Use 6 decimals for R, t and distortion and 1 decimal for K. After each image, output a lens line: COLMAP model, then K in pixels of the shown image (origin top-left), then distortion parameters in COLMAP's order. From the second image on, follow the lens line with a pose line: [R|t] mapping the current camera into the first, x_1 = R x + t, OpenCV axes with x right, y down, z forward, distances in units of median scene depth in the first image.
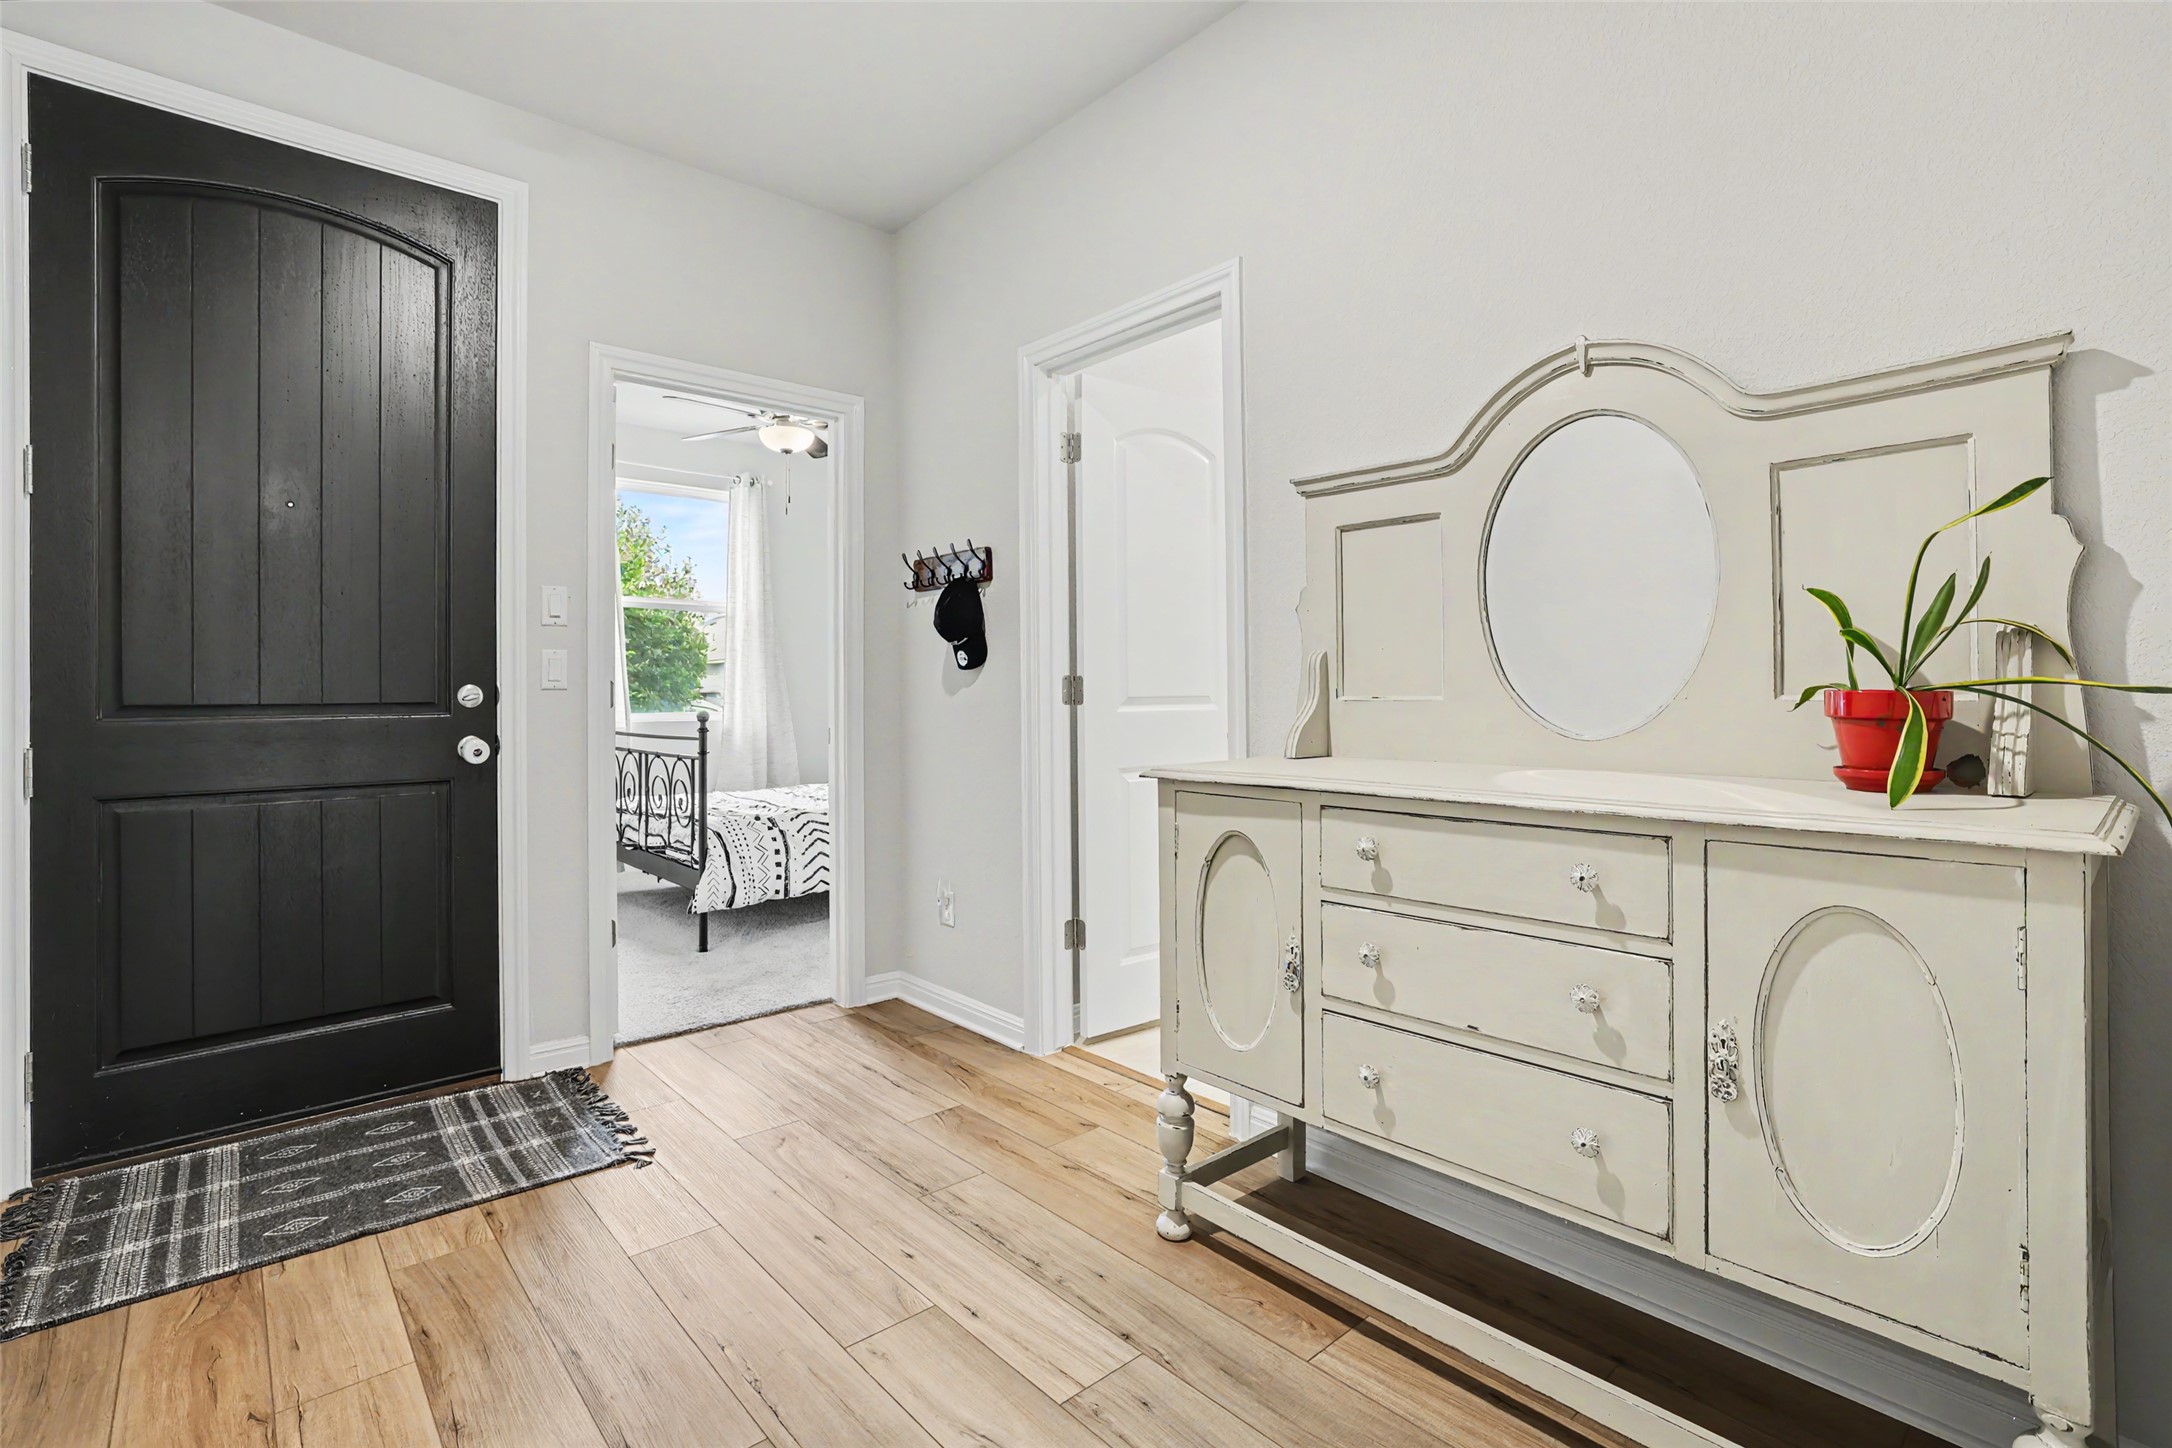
lens RADIAL K [[1001.8, 0, 1081.7], [0, 1001.8, 697.9], [0, 0, 1]] dist [-0.071385, 0.027597]
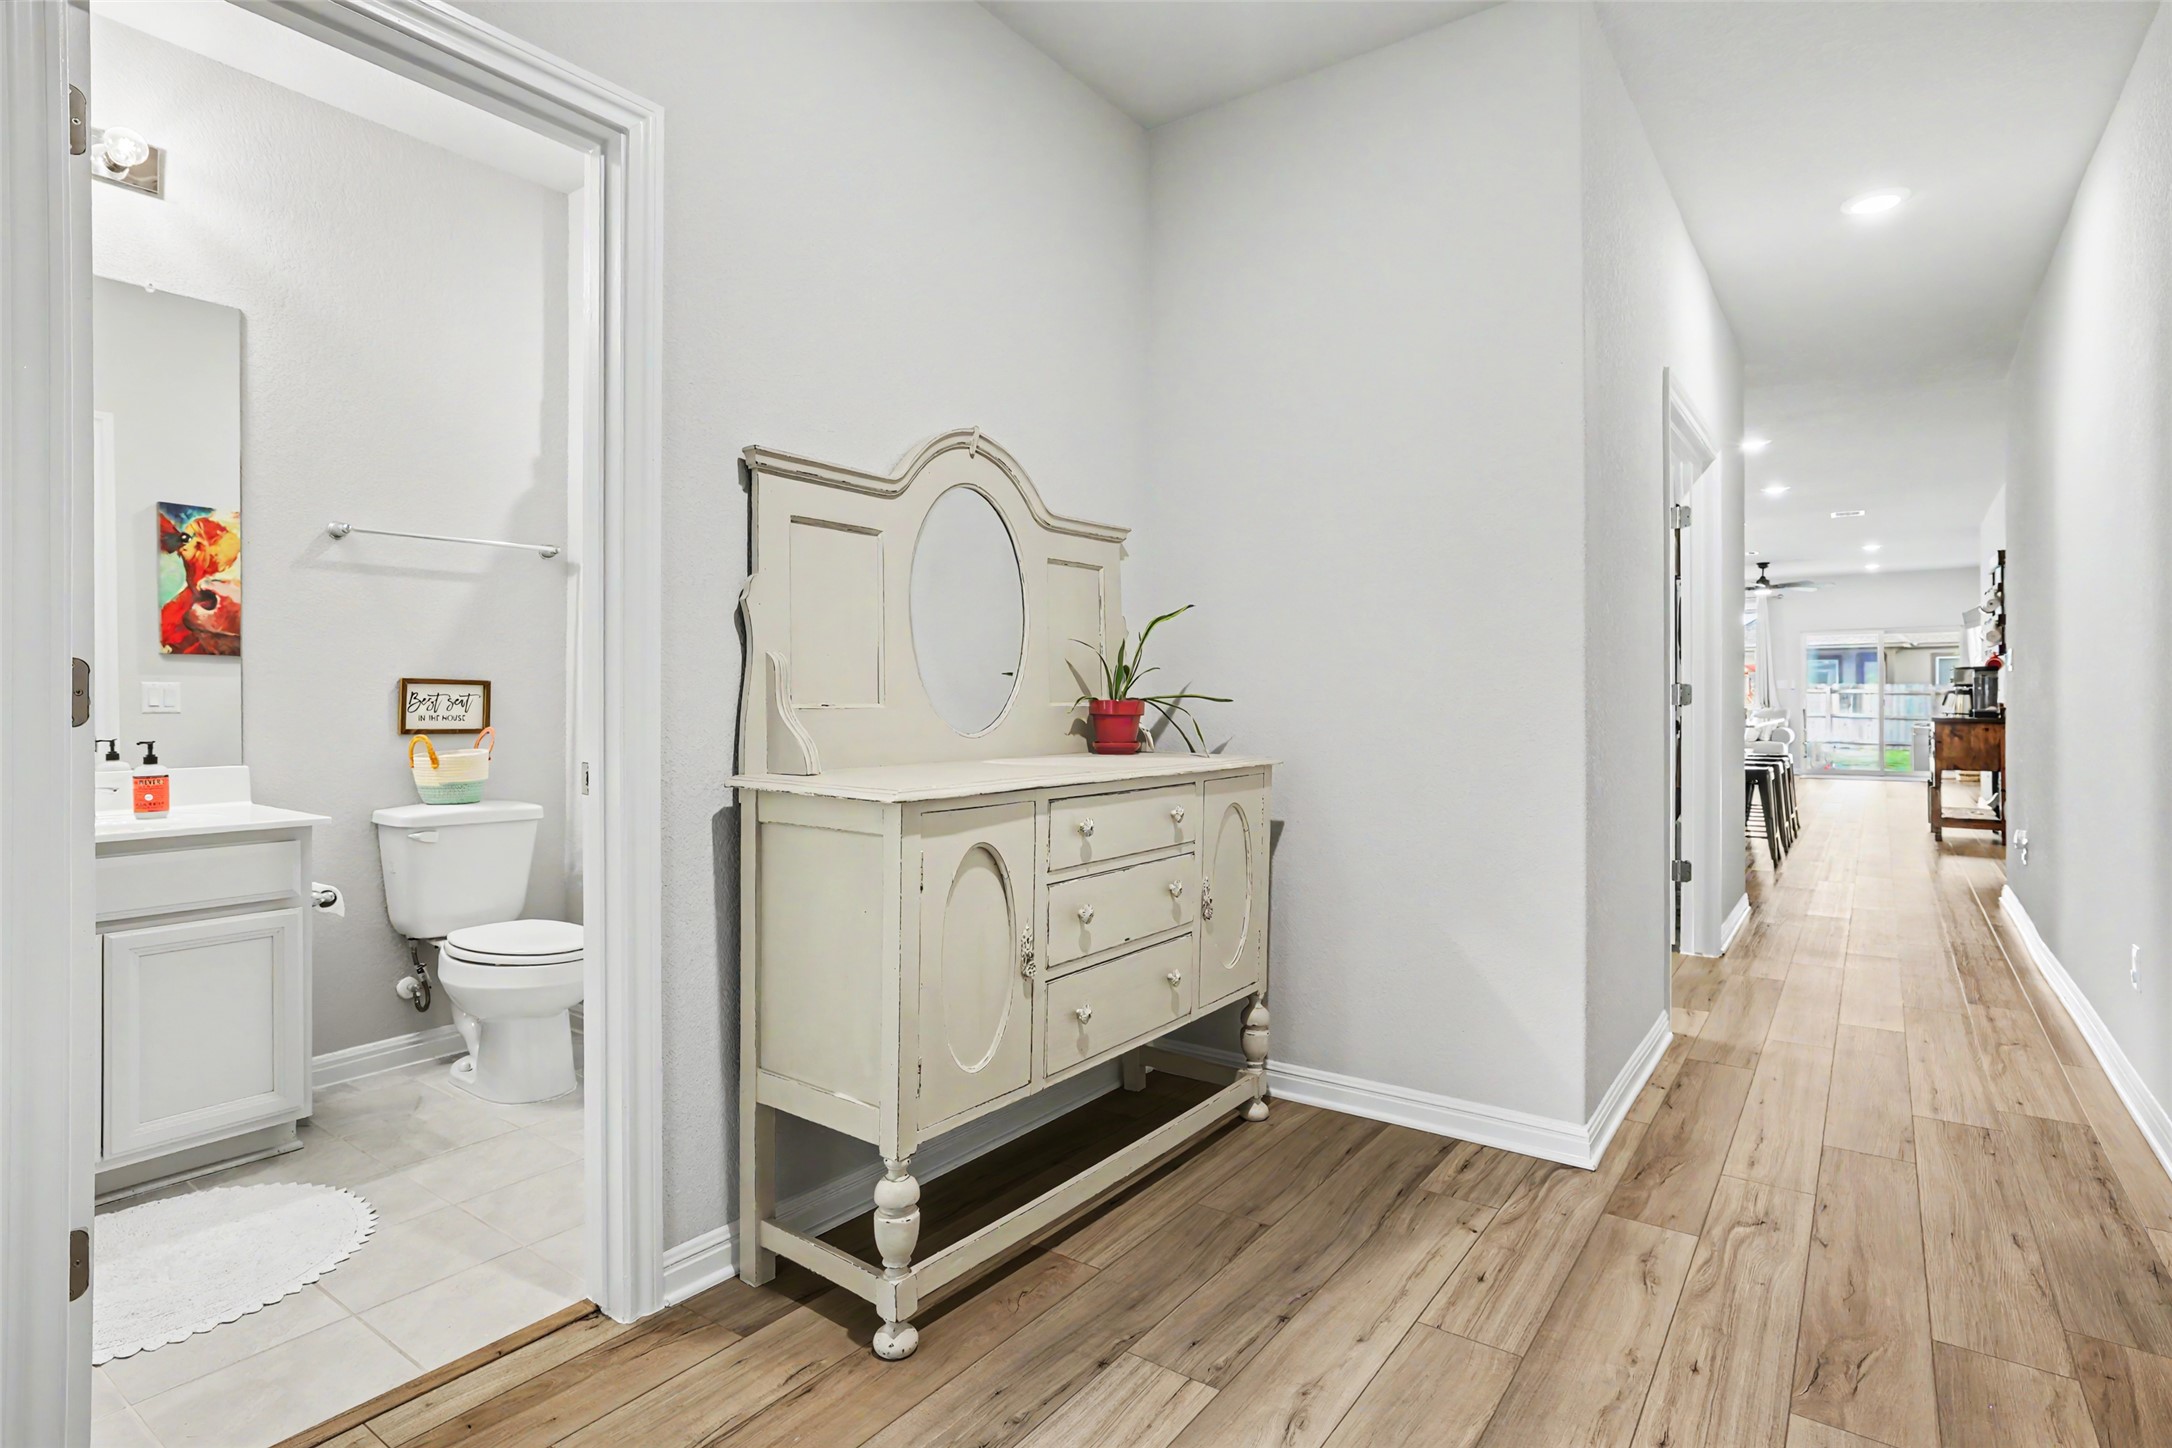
lens RADIAL K [[1073.9, 0, 1069.0], [0, 1073.9, 700.5], [0, 0, 1]] dist [-0.065712, -0.000882]
pose [[-0.198596, 0.004993, 0.980069, -0.498324], [0.003466, 0.999984, -0.004392, 0.000709], [-0.980075, 0.002525, -0.198610, 0.638039]]
